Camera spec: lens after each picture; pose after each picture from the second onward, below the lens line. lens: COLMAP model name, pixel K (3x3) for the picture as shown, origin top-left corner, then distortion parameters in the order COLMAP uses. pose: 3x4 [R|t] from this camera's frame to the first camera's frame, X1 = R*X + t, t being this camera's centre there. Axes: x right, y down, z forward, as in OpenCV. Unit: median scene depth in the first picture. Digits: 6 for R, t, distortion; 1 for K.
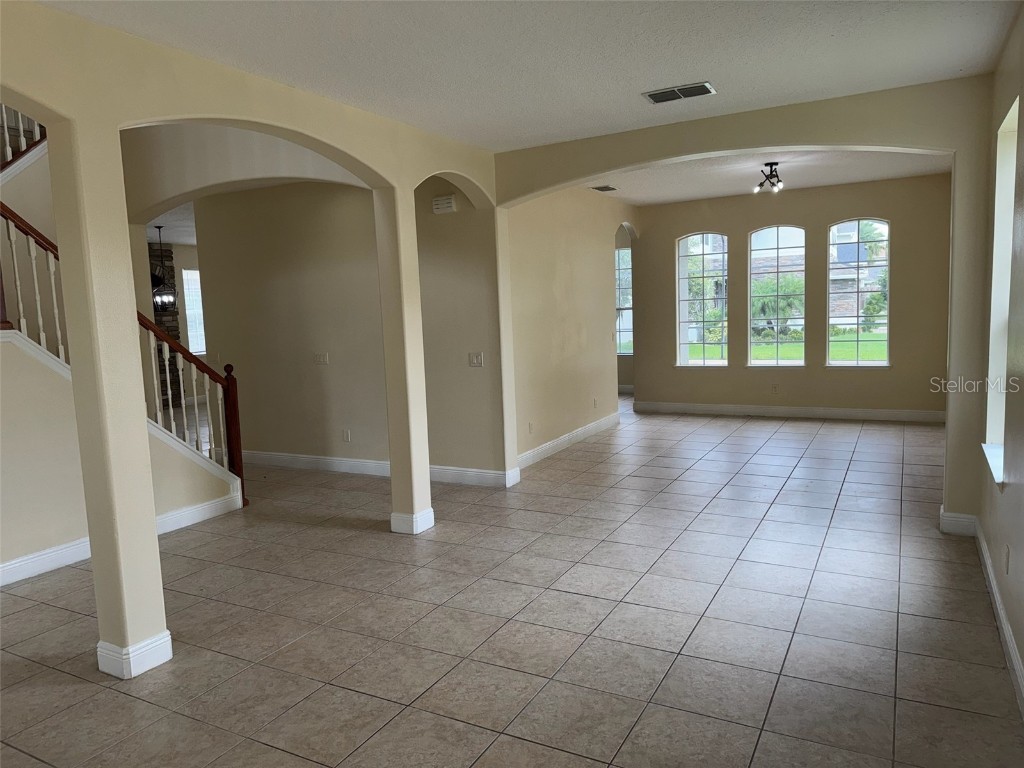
lens RADIAL K [[720.3, 0, 516.4], [0, 720.3, 372.8], [0, 0, 1]] dist [0.024401, -0.011405]
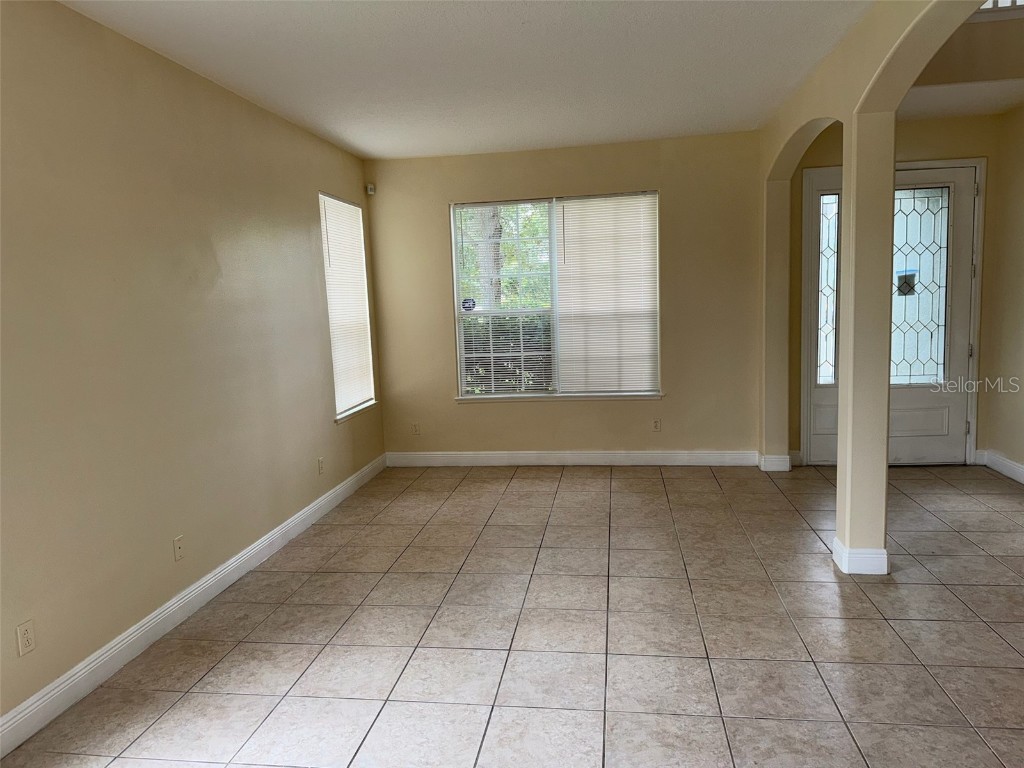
lens RADIAL K [[720.3, 0, 511.5], [0, 720.3, 384.5], [0, 0, 1]] dist [0.024401, -0.011405]
pose [[-0.938940, 0.116978, -0.323586, 0.162160], [0.044262, 0.973685, 0.223557, -0.081594], [0.341222, 0.195584, -0.919410, 0.804623]]
